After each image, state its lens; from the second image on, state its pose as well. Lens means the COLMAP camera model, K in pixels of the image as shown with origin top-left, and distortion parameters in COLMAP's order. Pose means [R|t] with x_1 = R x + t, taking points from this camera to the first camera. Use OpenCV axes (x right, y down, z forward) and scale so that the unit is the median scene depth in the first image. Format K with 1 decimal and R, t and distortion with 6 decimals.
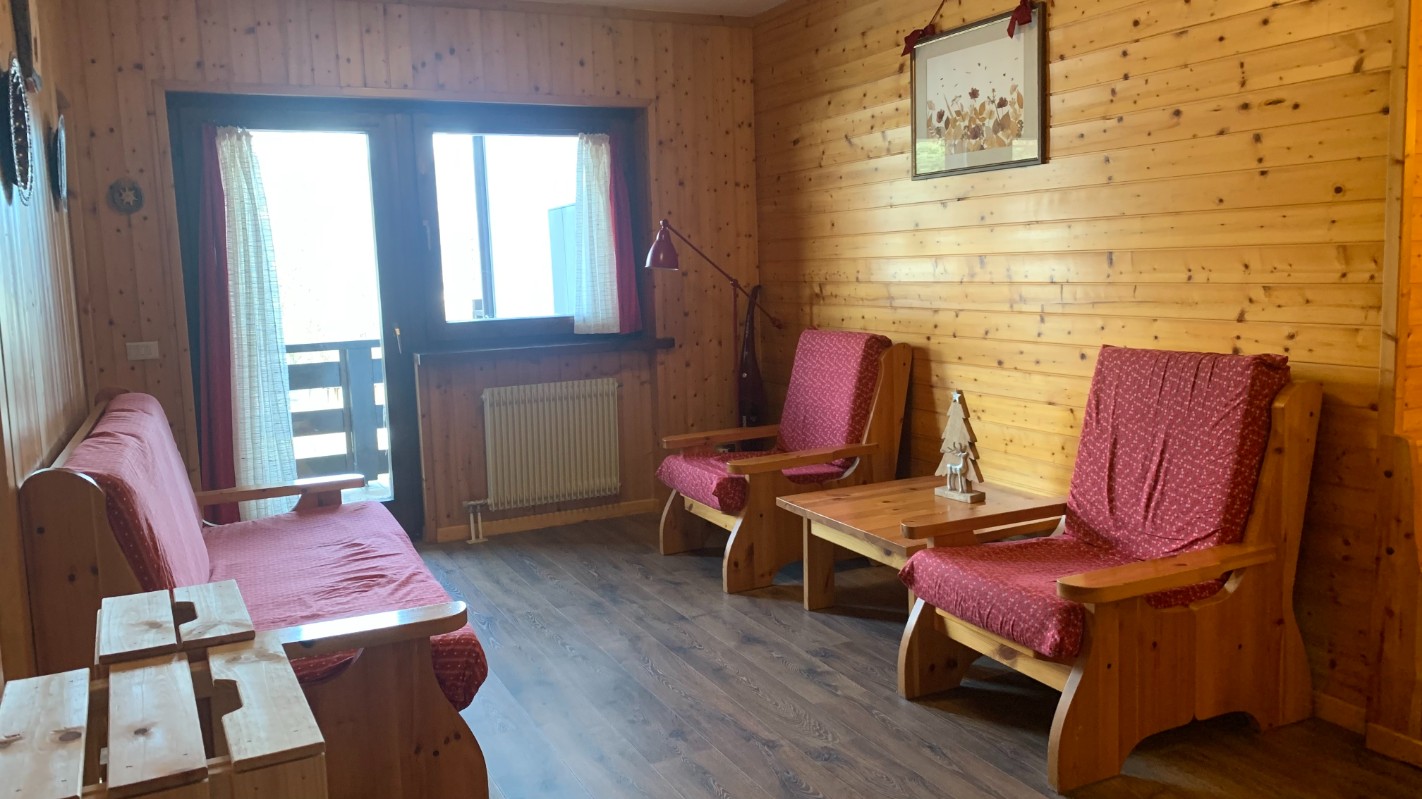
lens RADIAL K [[1084.0, 0, 705.5], [0, 1084.0, 394.0], [0, 0, 1]] dist [0.062749, -0.090519]
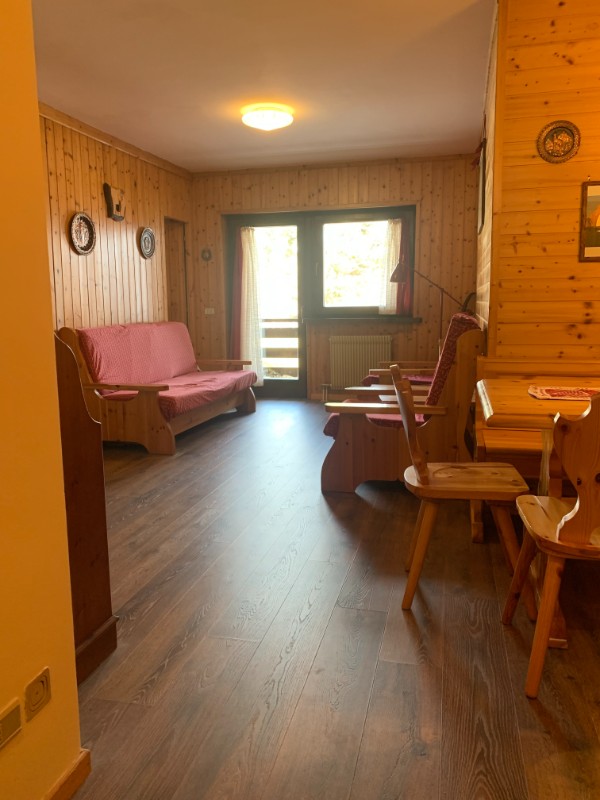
lens RADIAL K [[611.2, 0, 299.4], [0, 611.2, 394.2], [0, 0, 1]] dist [0.047416, -0.055611]
pose [[0.766757, 0.118890, -0.630832, 0.672573], [-0.093010, 0.992906, 0.074077, 0.034114], [0.635164, 0.001874, 0.772375, -0.048682]]
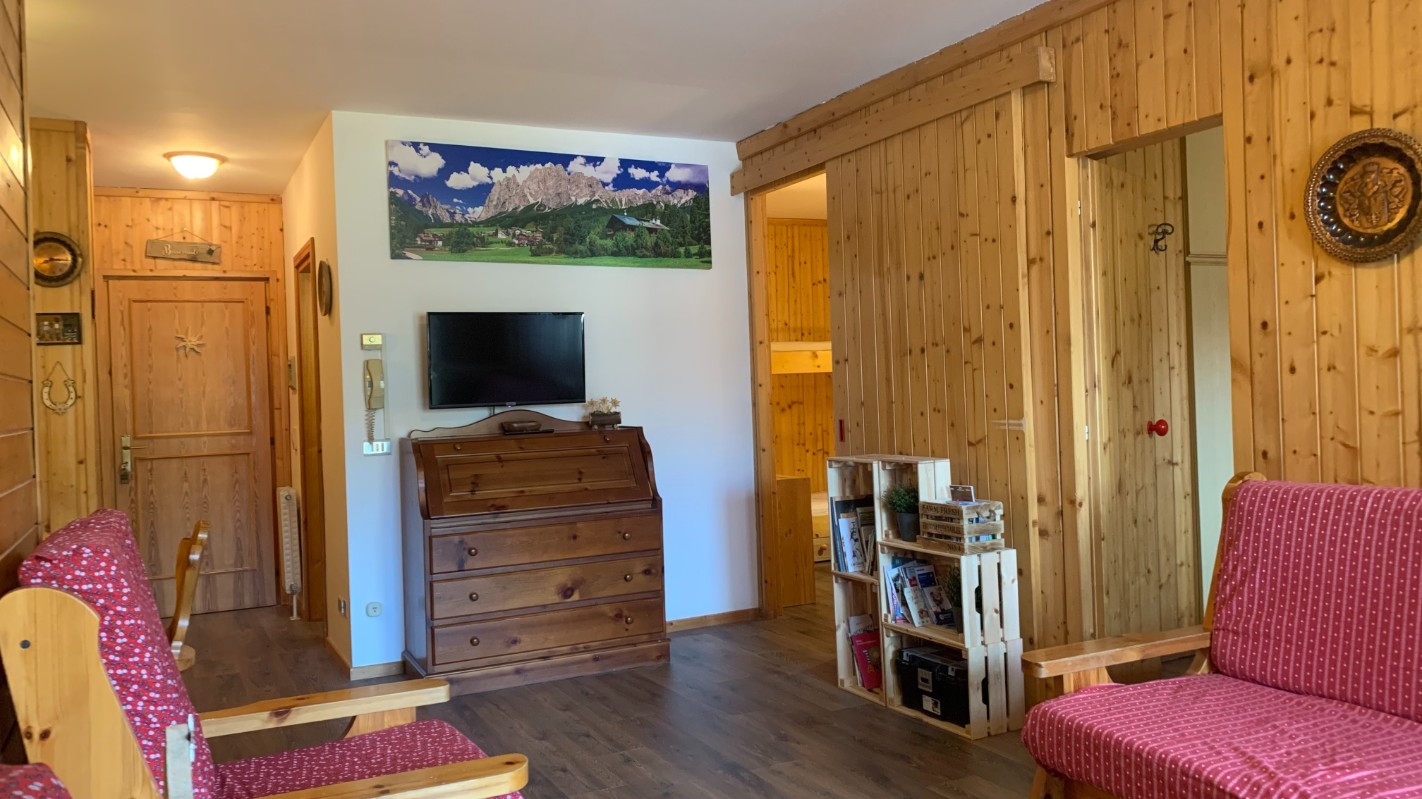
lens RADIAL K [[1084.0, 0, 697.9], [0, 1084.0, 385.1], [0, 0, 1]] dist [0.062749, -0.090519]
pose [[-0.997323, 0.072299, -0.010911, 0.052311], [0.070518, 0.990528, 0.117822, -0.126013], [0.019327, 0.116737, -0.992975, 1.180951]]
